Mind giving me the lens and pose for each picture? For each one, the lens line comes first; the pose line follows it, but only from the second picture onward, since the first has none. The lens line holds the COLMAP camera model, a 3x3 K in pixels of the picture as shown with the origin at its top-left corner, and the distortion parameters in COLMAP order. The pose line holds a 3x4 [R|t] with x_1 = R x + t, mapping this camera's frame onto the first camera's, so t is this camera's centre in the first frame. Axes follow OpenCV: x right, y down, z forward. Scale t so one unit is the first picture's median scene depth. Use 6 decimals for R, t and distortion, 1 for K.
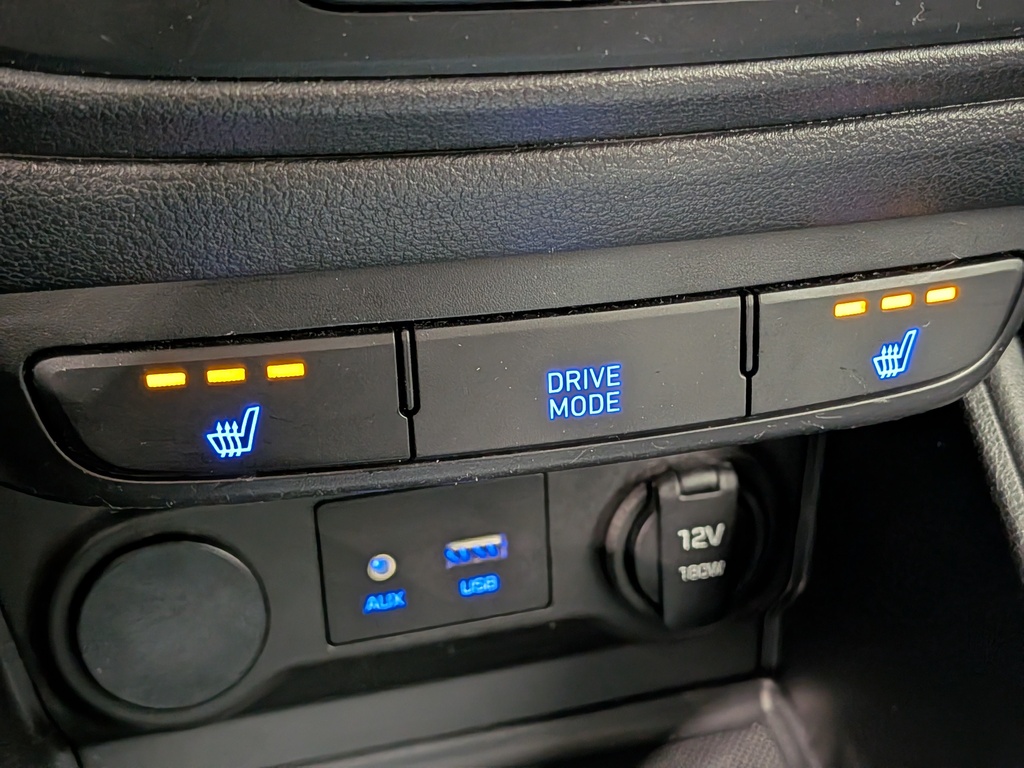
lens RADIAL K [[1451.2, 0, 512.0], [0, 1451.2, 384.0], [0, 0, 1]] dist [0.013543, -0.018493]
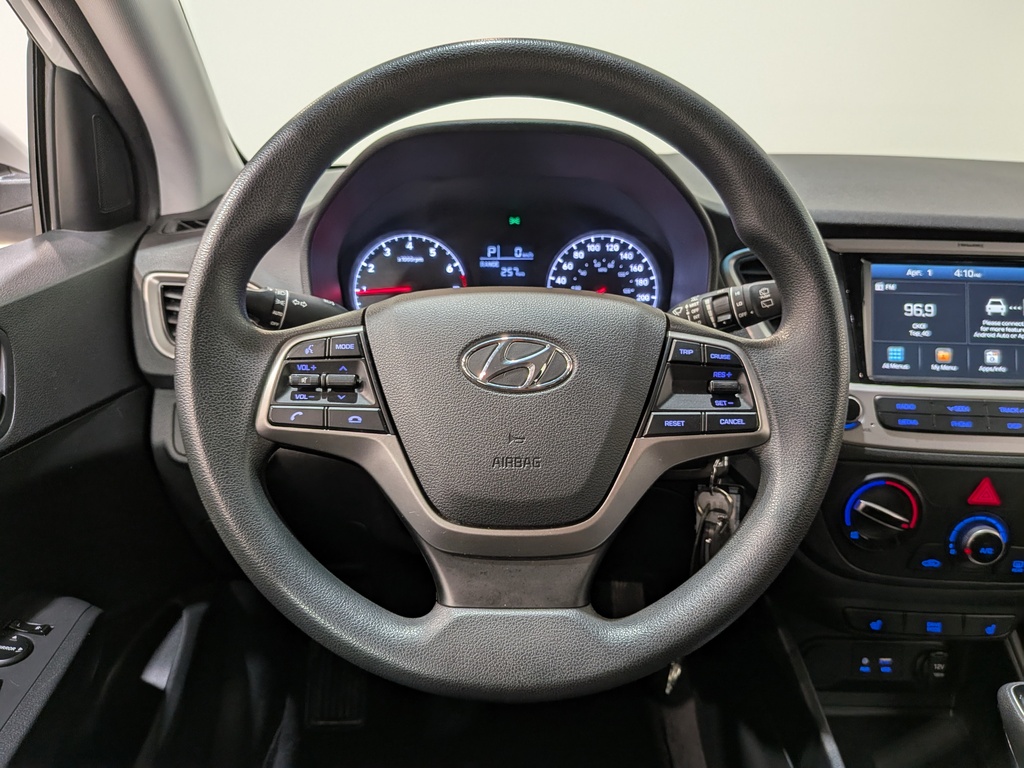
lens RADIAL K [[747.9, 0, 516.5], [0, 747.9, 385.5], [0, 0, 1]] dist [0.061461, -0.136687]
pose [[0.952764, 0.078109, -0.293497, -0.729279], [-0.160665, 0.949698, -0.268814, 0.161193], [0.257737, 0.303271, 0.917387, -2.483361]]
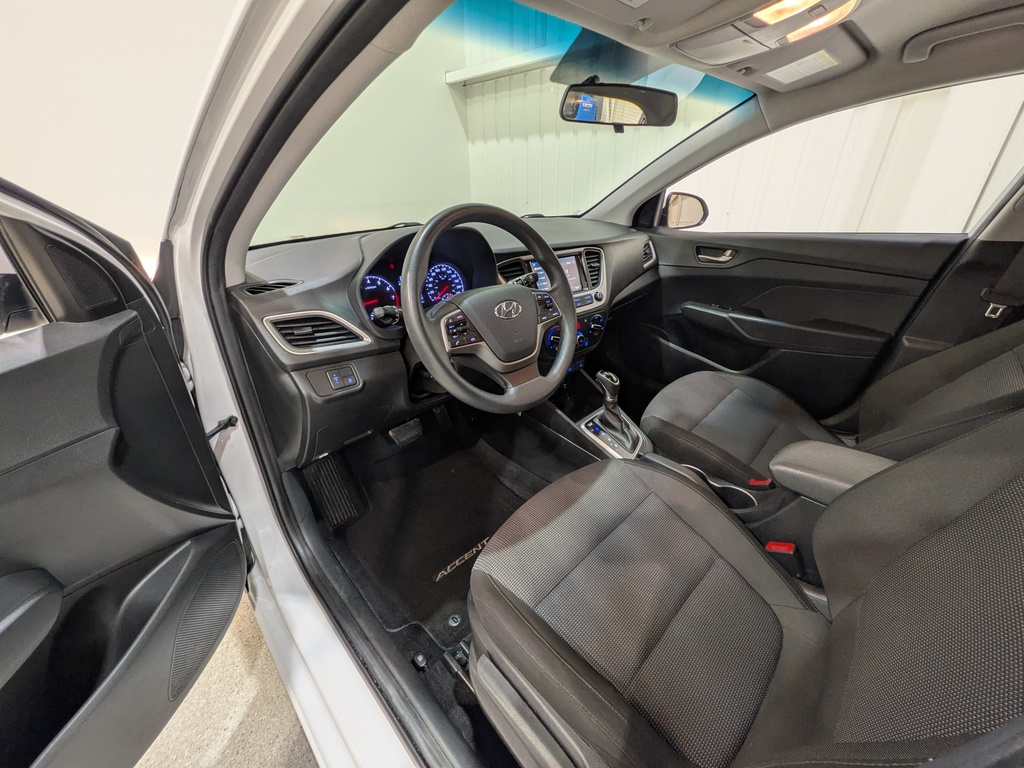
lens RADIAL K [[404.9, 0, 517.5], [0, 404.9, 380.4], [0, 0, 1]] dist [-0.001057, -0.000092]
pose [[0.899888, -0.221383, 0.375754, -2.619532], [0.279941, 0.953874, -0.108434, 0.530204], [-0.334416, 0.202767, 0.920354, -3.719337]]
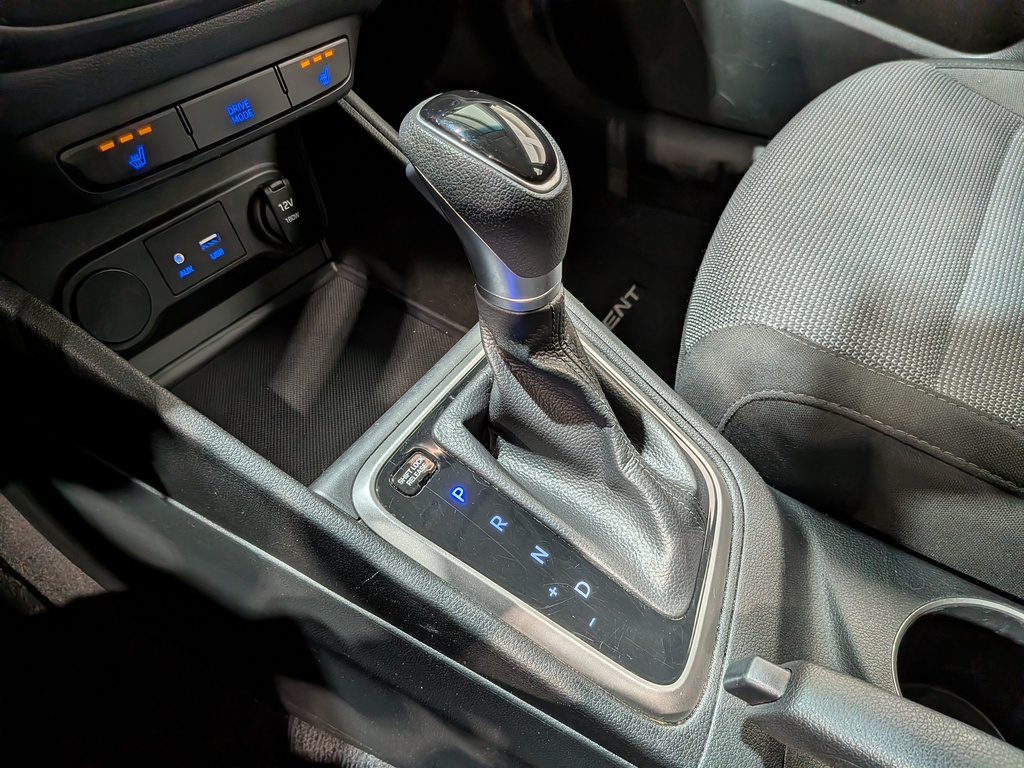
lens RADIAL K [[761.6, 0, 528.3], [0, 761.6, 389.2], [0, 0, 1]] dist [-0.006320, -0.011121]
pose [[0.777021, -0.466132, 0.423037, -0.403352], [0.396121, 0.884382, 0.246893, 0.345484], [-0.489211, -0.024267, 0.871828, -0.664958]]
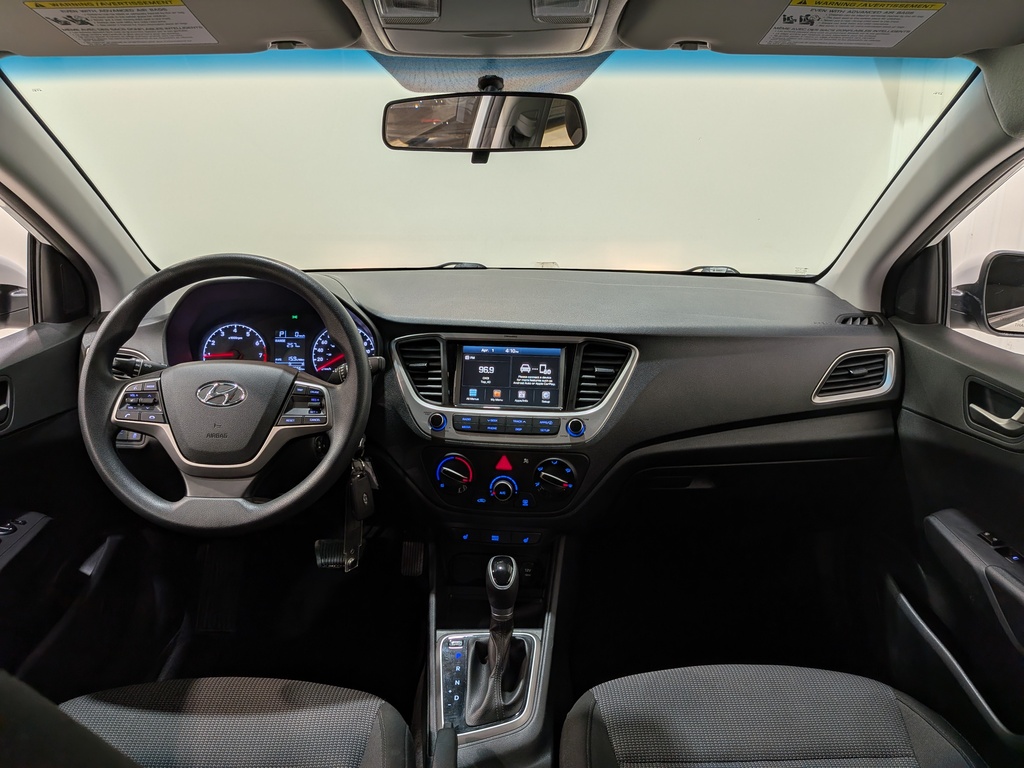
lens RADIAL K [[739.0, 0, 512.0], [0, 739.0, 384.0], [0, 0, 1]] dist [0.084612, -0.178704]
pose [[0.948002, 0.069707, -0.310536, 1.788982], [-0.172841, 0.932058, -0.318423, 0.669287], [0.267242, 0.355539, 0.895641, -4.343092]]
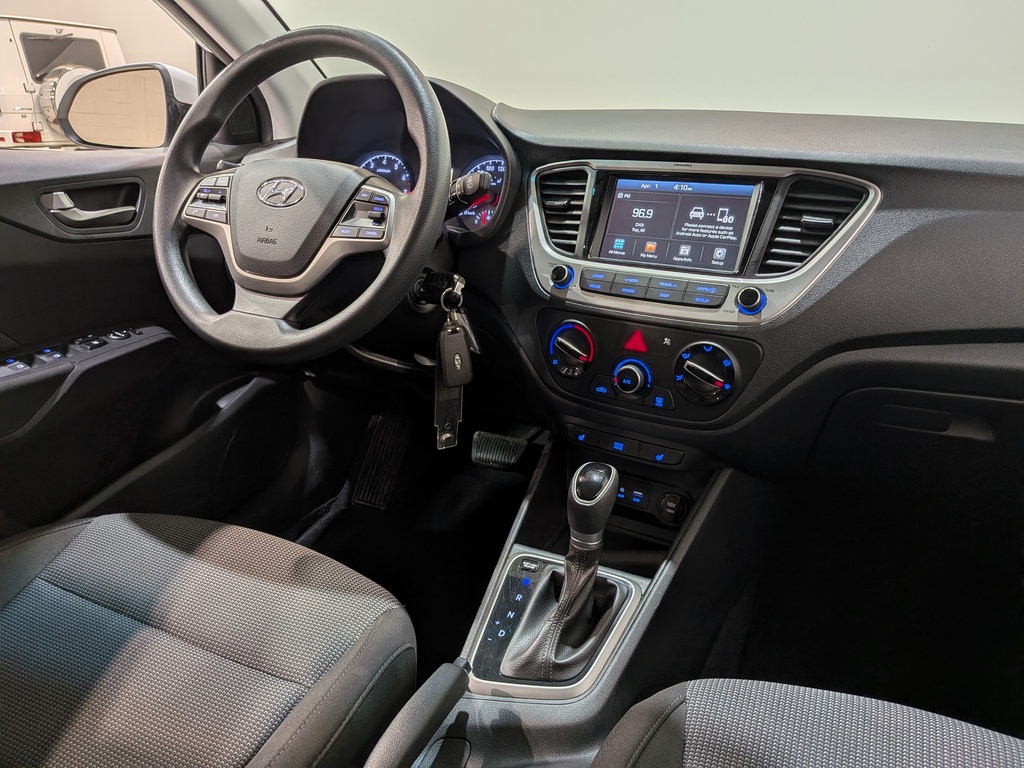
lens RADIAL K [[739.0, 0, 512.0], [0, 739.0, 384.0], [0, 0, 1]] dist [0.084612, -0.178704]
pose [[0.710006, 0.220601, -0.668750, 2.229808], [-0.409483, 0.901939, -0.137220, 0.486120], [0.572901, 0.371269, 0.730714, -2.424202]]
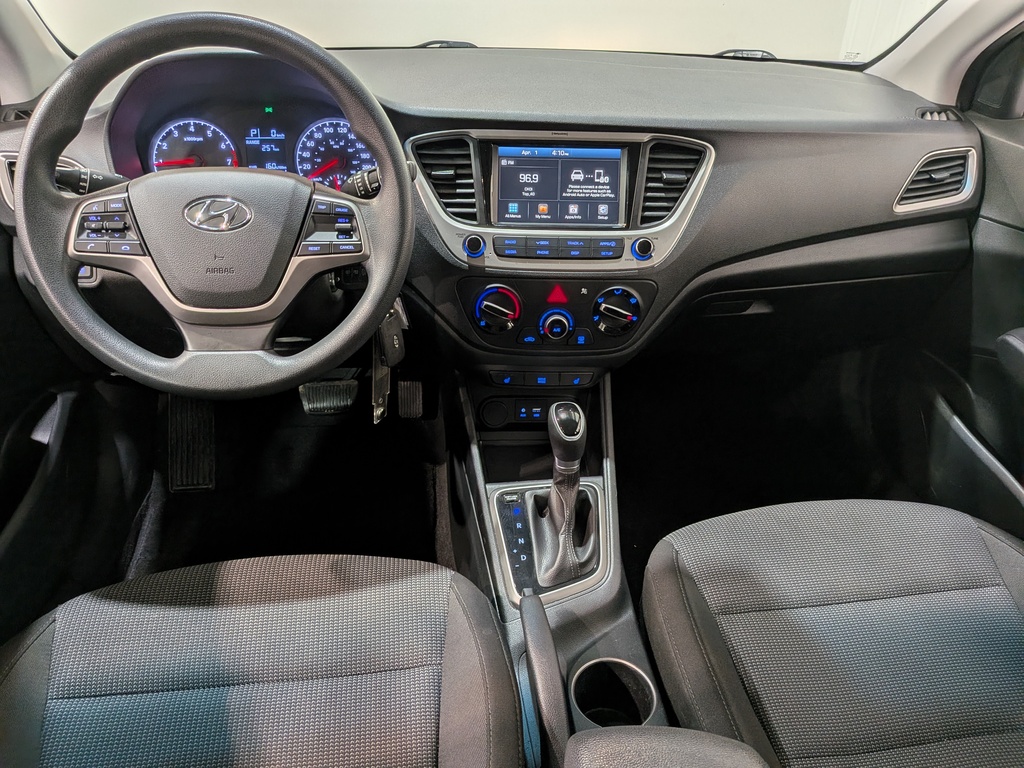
lens RADIAL K [[742.7, 0, 508.9], [0, 742.7, 391.3], [0, 0, 1]] dist [0.086564, -0.172112]
pose [[0.979512, 0.102512, -0.173340, 0.676817], [-0.119479, 0.988709, -0.090442, 0.534735], [0.162111, 0.109300, 0.980701, -3.776101]]
